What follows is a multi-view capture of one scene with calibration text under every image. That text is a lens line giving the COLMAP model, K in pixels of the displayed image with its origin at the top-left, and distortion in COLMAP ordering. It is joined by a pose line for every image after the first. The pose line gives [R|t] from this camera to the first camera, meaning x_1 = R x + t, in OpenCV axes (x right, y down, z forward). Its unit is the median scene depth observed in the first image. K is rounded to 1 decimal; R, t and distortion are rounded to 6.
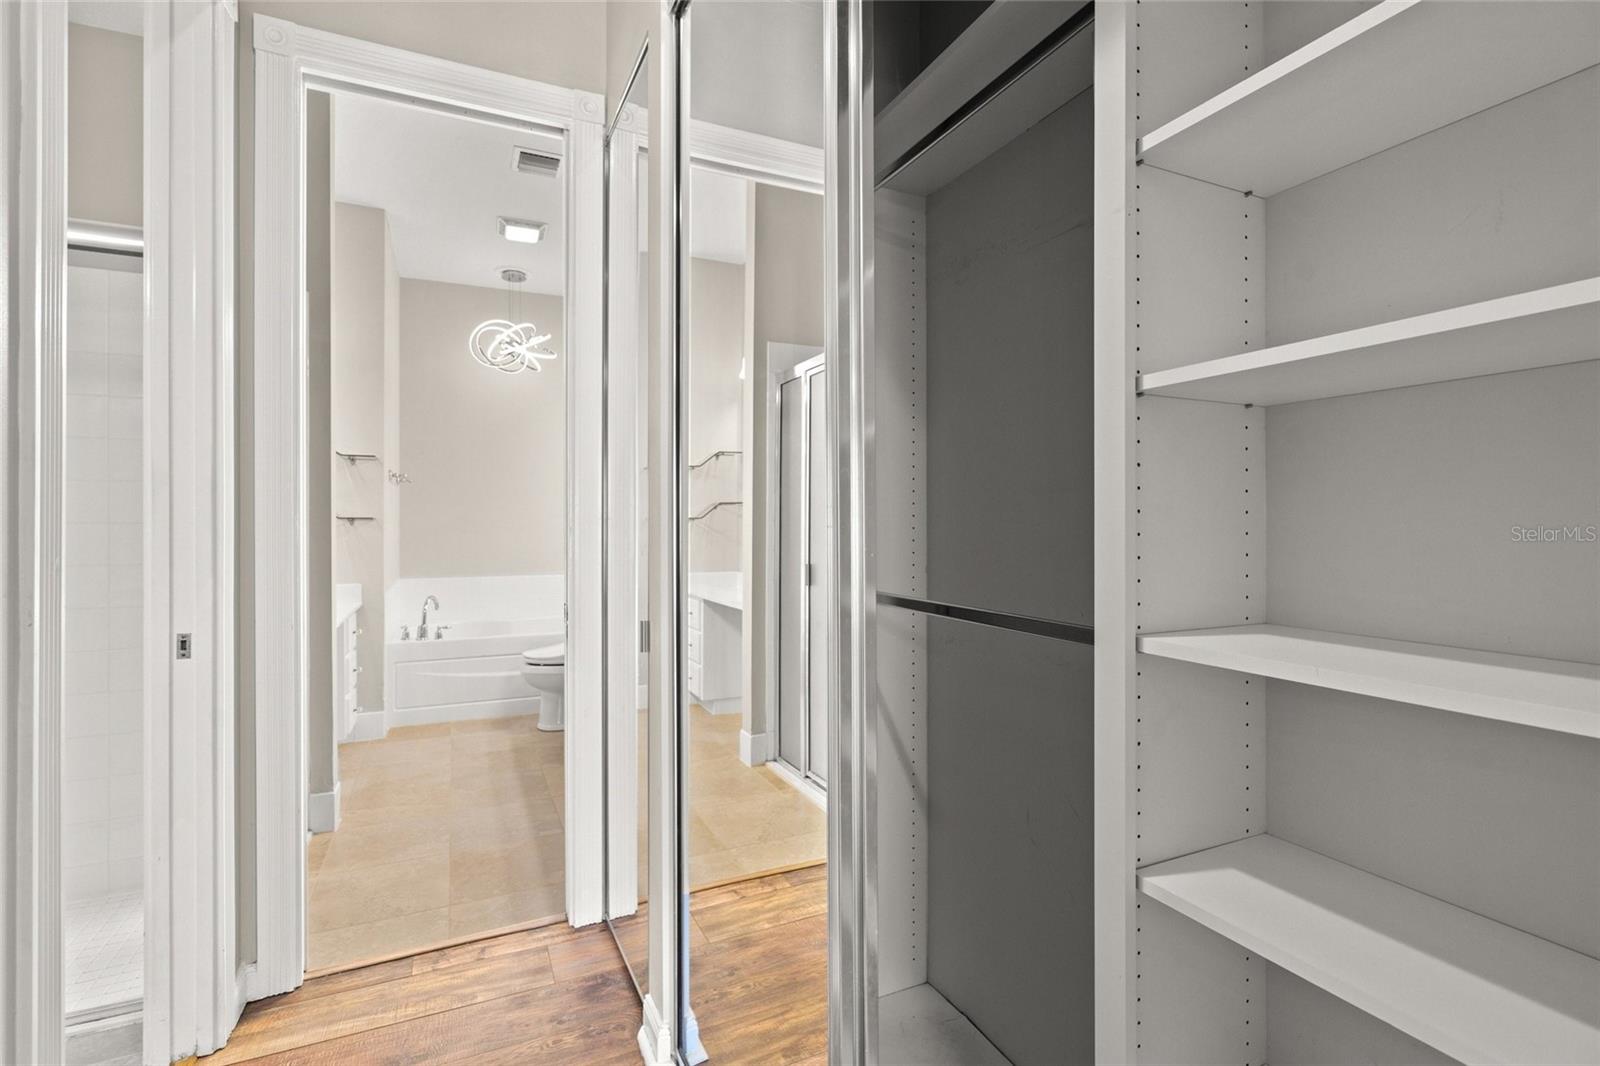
lens RADIAL K [[743.1, 0, 804.0], [0, 743.1, 532.5], [0, 0, 1]] dist [0.004154, 0.000495]
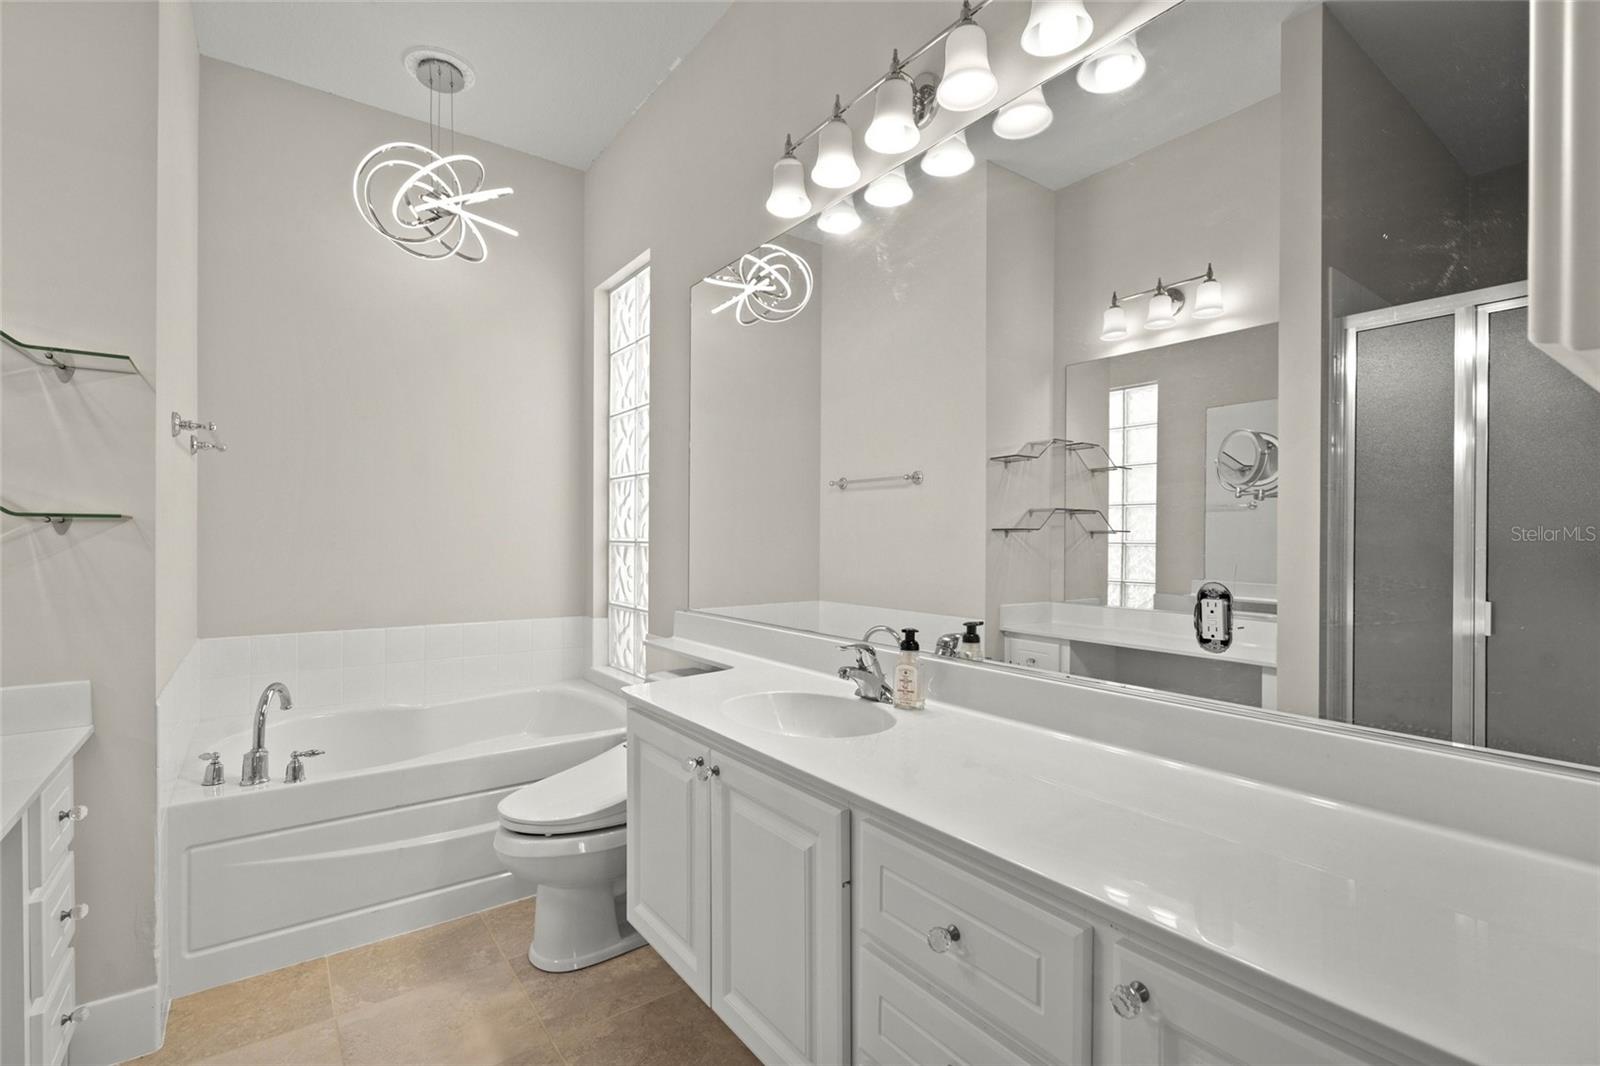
lens RADIAL K [[743.1, 0, 795.3], [0, 743.1, 528.5], [0, 0, 1]] dist [0.004154, 0.000495]
pose [[0.983602, -0.003463, 0.180318, -0.268257], [0.004614, 0.999972, -0.005962, -0.007710], [-0.180293, 0.006696, 0.983590, 0.488601]]
